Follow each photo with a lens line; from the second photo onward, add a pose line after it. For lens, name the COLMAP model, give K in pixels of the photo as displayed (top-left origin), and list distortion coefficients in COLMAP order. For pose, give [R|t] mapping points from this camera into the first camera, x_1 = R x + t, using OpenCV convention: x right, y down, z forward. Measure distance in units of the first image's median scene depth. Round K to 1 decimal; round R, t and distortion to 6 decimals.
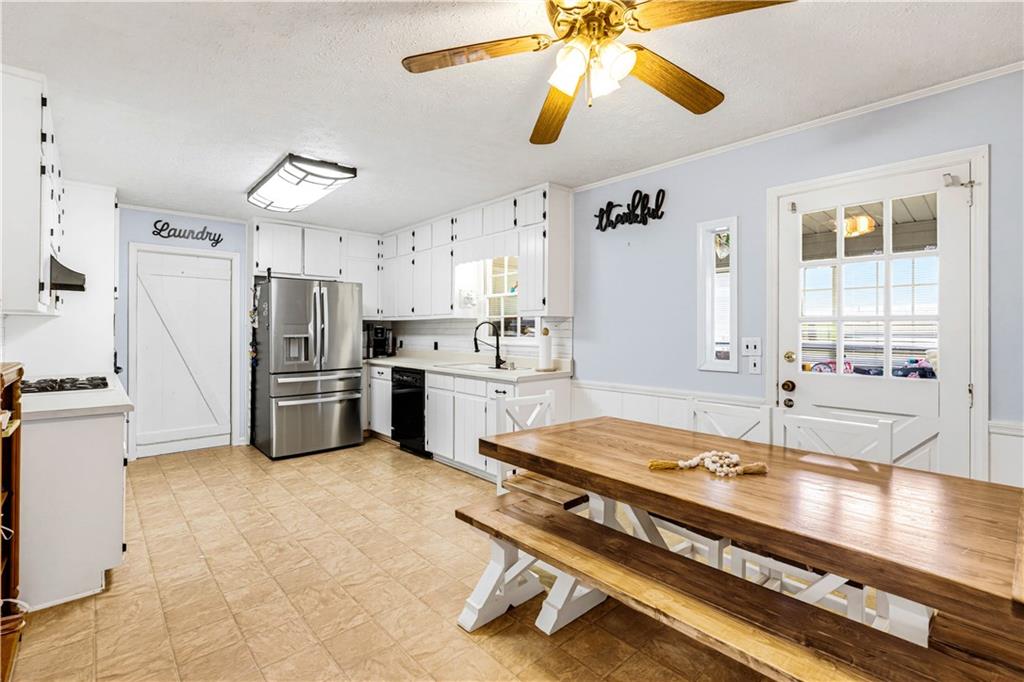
lens RADIAL K [[462.4, 0, 515.2], [0, 462.4, 330.1], [0, 0, 1]] dist [-0.014109, 0.000073]
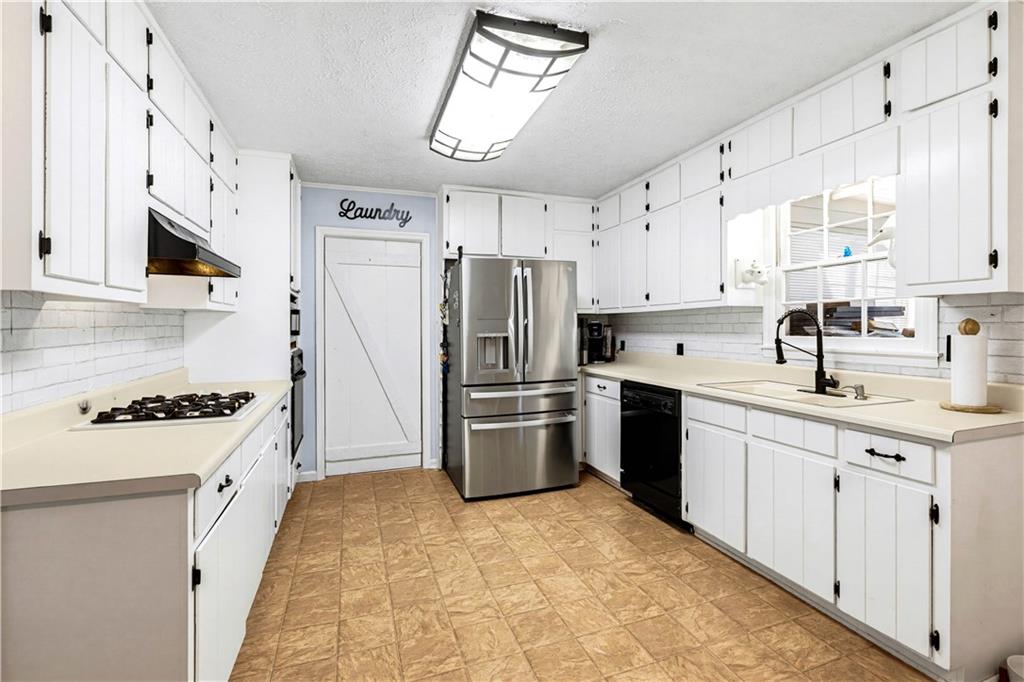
lens RADIAL K [[464.4, 0, 513.6], [0, 464.4, 322.9], [0, 0, 1]] dist [-0.000771, 0.000357]
pose [[0.920242, -0.009553, -0.391232, -0.150671], [0.005955, 0.999928, -0.010410, 0.001156], [0.391304, 0.007250, 0.920233, 0.322285]]
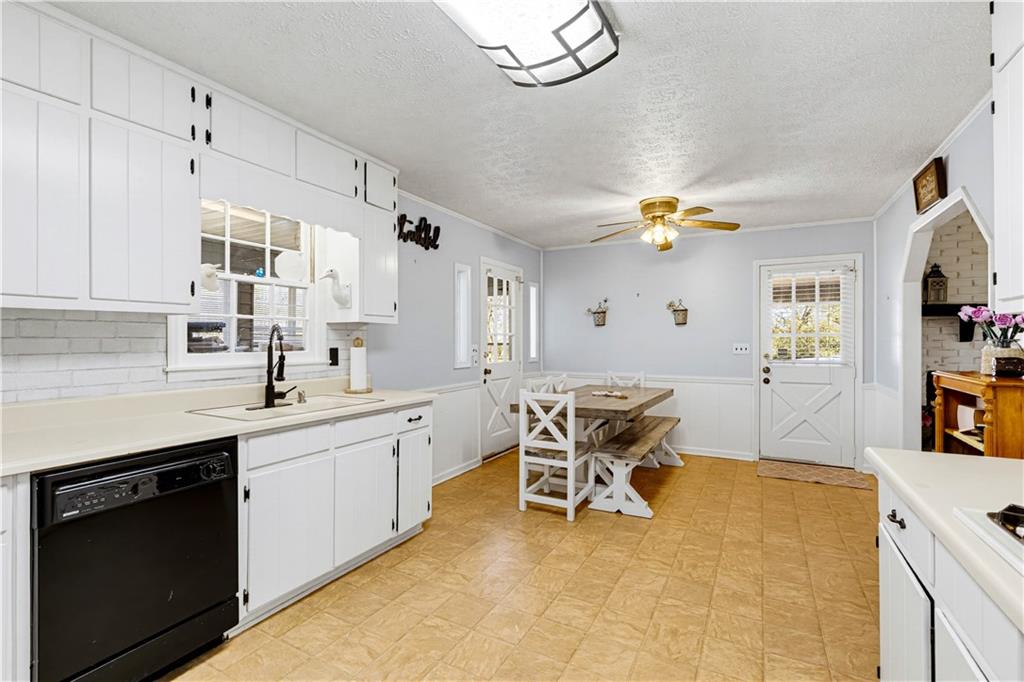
lens RADIAL K [[464.9, 0, 510.2], [0, 464.9, 343.5], [0, 0, 1]] dist [-0.020477, -0.000045]
pose [[-0.328594, -0.009663, 0.944422, -0.649366], [-0.000384, 0.999949, 0.010098, -0.002721], [-0.944471, 0.002956, -0.328581, 0.862054]]
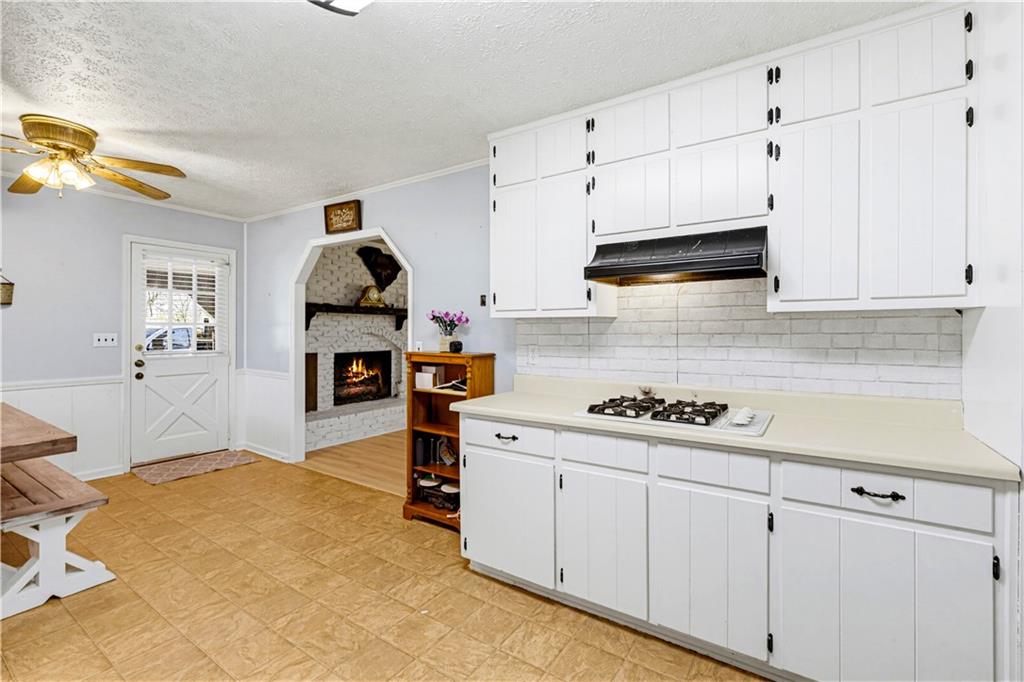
lens RADIAL K [[458.0, 0, 511.4], [0, 458.0, 333.8], [0, 0, 1]] dist [-0.001407, 0.000082]
pose [[-0.972346, -0.007492, -0.233425, -0.405751], [-0.009282, 0.999935, 0.006572, -0.003528], [0.233361, 0.008557, -0.972353, 0.988762]]
